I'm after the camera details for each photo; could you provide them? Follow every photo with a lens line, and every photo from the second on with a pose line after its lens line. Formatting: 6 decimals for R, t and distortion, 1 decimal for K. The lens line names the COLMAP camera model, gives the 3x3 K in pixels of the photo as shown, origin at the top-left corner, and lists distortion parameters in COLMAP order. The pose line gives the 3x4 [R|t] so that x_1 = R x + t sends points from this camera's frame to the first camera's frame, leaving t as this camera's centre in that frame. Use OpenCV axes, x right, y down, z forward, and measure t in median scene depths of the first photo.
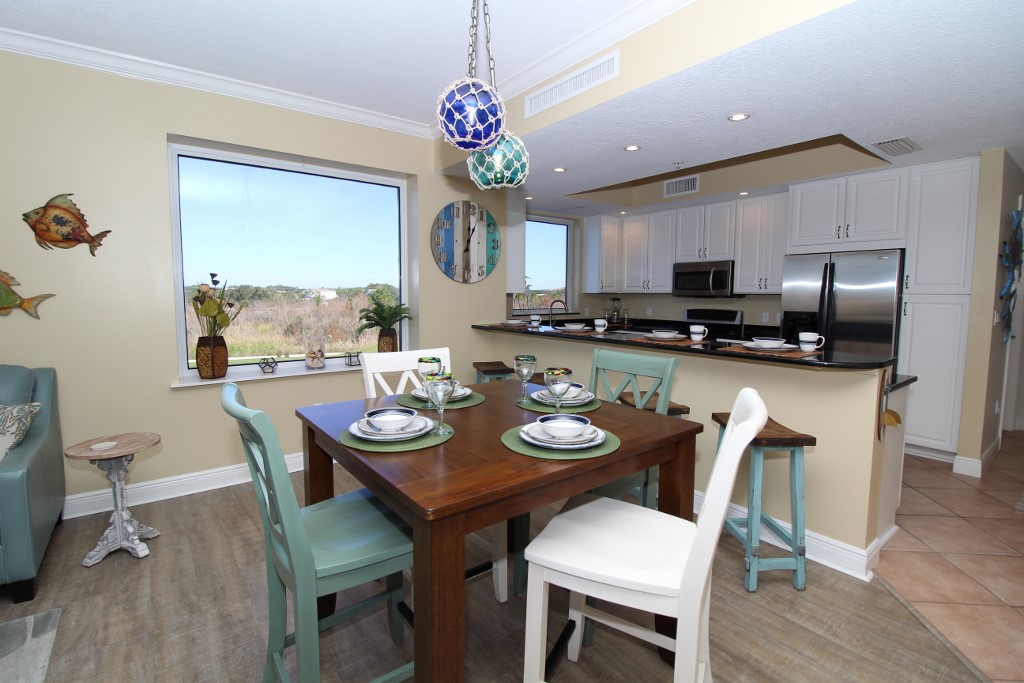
lens RADIAL K [[472.9, 0, 508.4], [0, 472.9, 331.2], [0, 0, 1]] dist [0.002147, -0.013559]
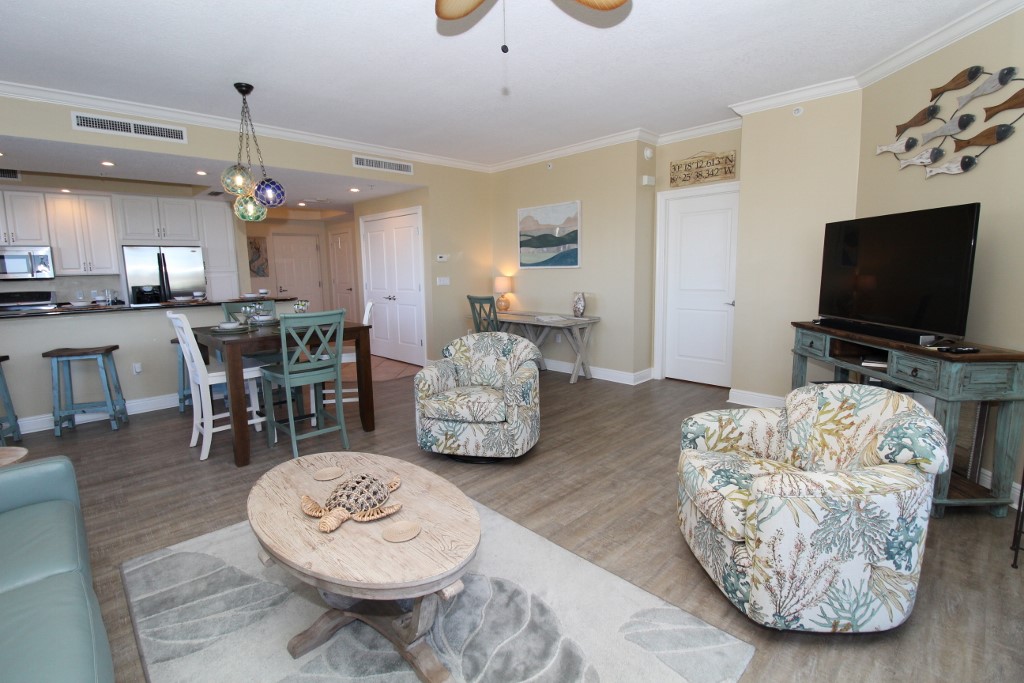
lens RADIAL K [[471.9, 0, 511.2], [0, 471.9, 333.6], [0, 0, 1]] dist [-0.000181, -0.013034]
pose [[-0.123021, -0.140455, 0.982415, -0.977585], [0.098324, 0.983338, 0.152899, -0.007774], [-0.987521, 0.115405, -0.107161, 0.068776]]
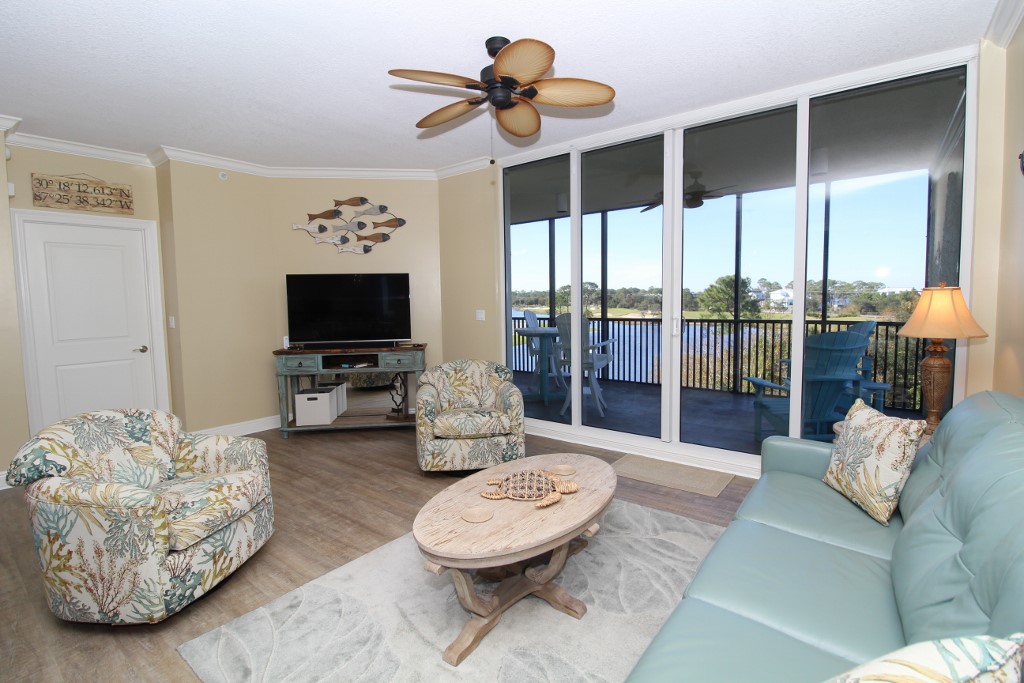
lens RADIAL K [[471.9, 0, 511.2], [0, 471.9, 333.6], [0, 0, 1]] dist [-0.000181, -0.013034]
pose [[-0.967916, 0.030861, -0.249370, -0.429942], [-0.007583, 0.988389, 0.151754, -0.052323], [0.251158, 0.148776, -0.956444, 0.627464]]
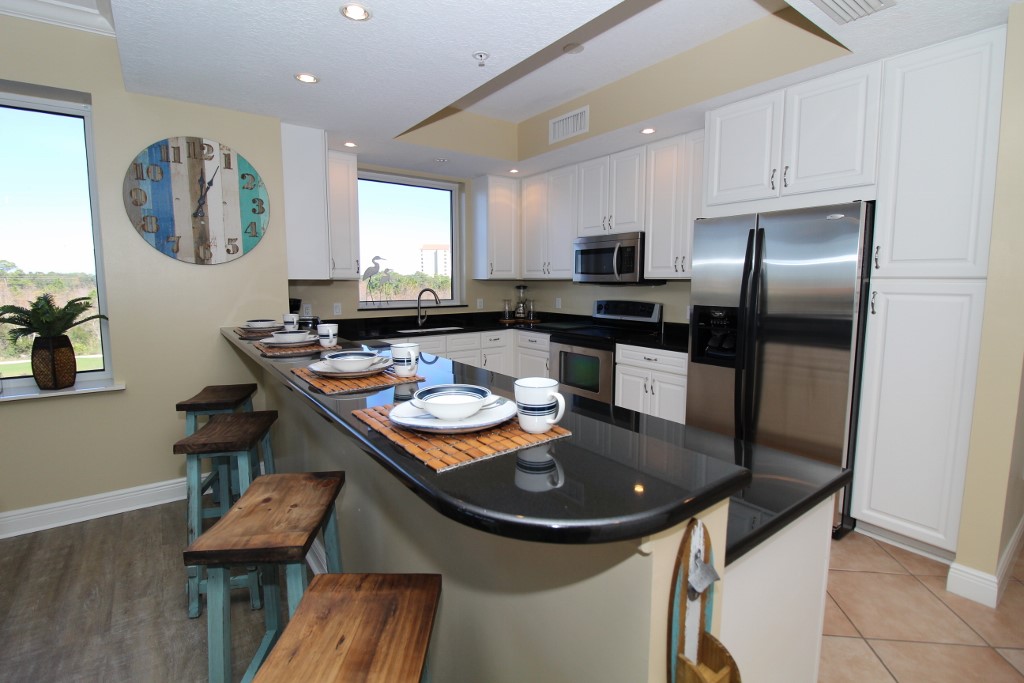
lens RADIAL K [[472.9, 0, 508.4], [0, 472.9, 331.2], [0, 0, 1]] dist [0.002147, -0.013559]
pose [[0.999850, -0.002428, -0.017123, 0.357756], [0.002873, 0.999658, 0.026012, -0.025885], [0.017054, -0.026057, 0.999515, 0.361613]]
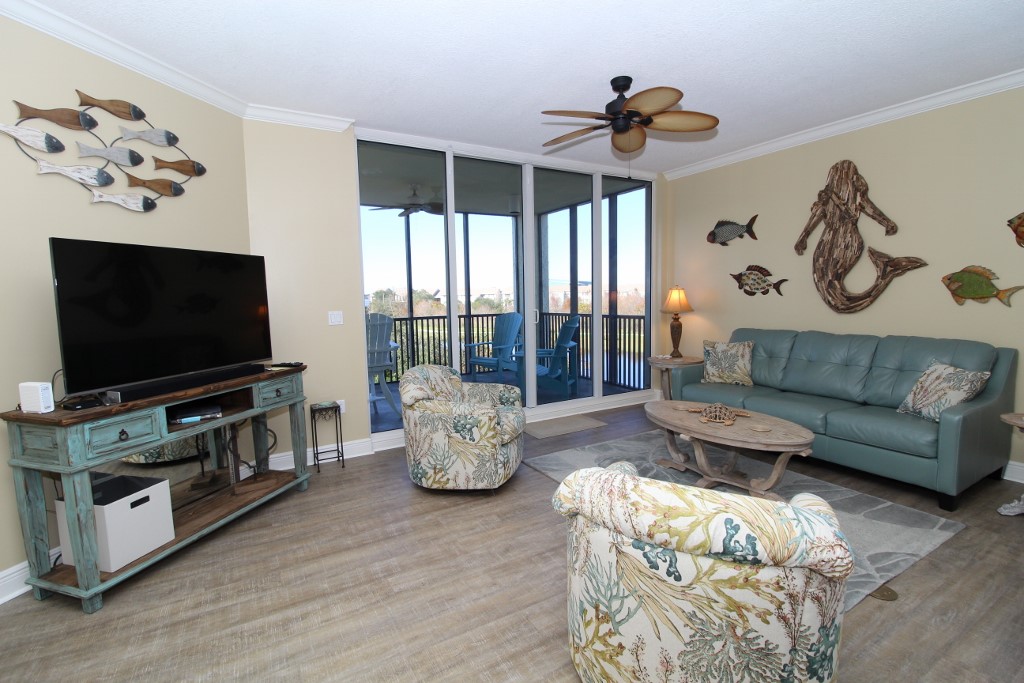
lens RADIAL K [[471.9, 0, 511.2], [0, 471.9, 333.6], [0, 0, 1]] dist [-0.000181, -0.013034]
pose [[-0.132345, 0.080362, -0.987941, 0.215096], [-0.061428, 0.994127, 0.089094, 0.009096], [0.989298, 0.072478, -0.126632, -0.068276]]
